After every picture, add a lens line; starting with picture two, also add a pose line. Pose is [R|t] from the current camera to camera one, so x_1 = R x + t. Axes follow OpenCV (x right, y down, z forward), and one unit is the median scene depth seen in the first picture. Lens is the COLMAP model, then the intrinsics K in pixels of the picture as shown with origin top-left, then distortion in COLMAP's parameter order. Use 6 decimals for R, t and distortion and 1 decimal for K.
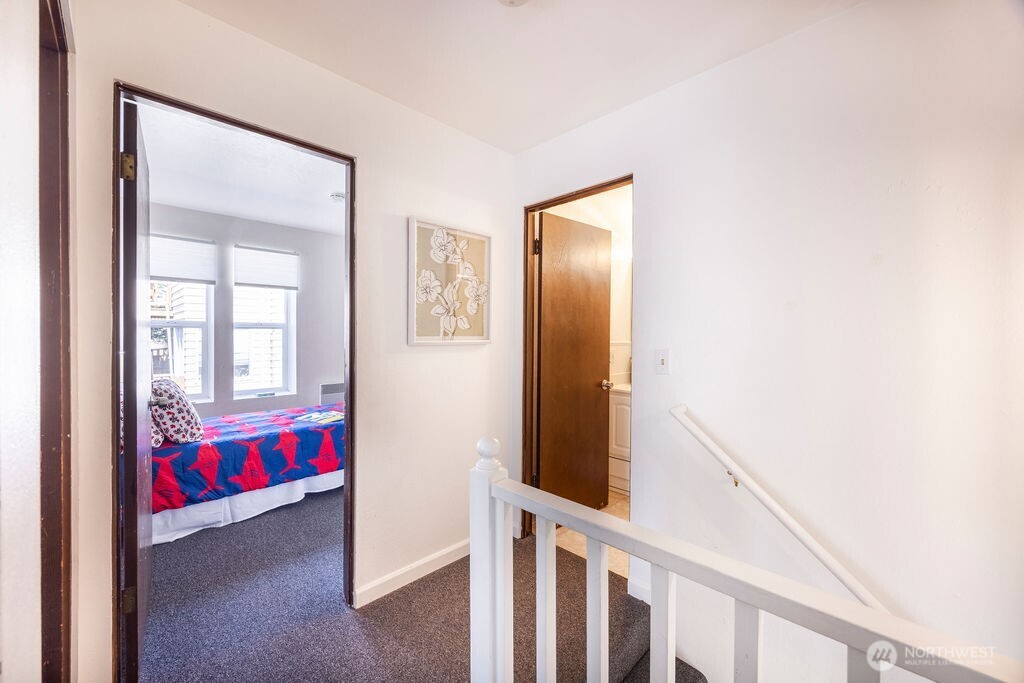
lens RADIAL K [[400.7, 0, 511.0], [0, 400.7, 331.0], [0, 0, 1]] dist [-0.000063, -0.000059]
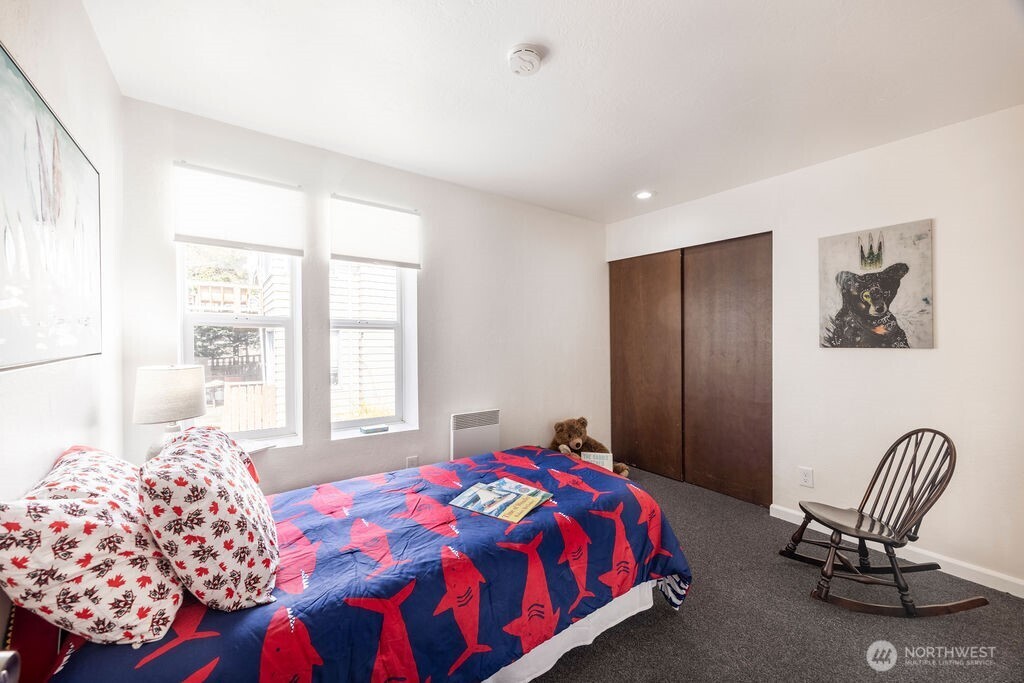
lens RADIAL K [[392.7, 0, 512.0], [0, 392.7, 341.5], [0, 0, 1]] dist [-0.000452, 0.000040]
pose [[0.988516, -0.001855, -0.151102, -0.486083], [0.003281, 0.999952, 0.009189, 0.018076], [0.151078, -0.009580, 0.988475, 0.663466]]
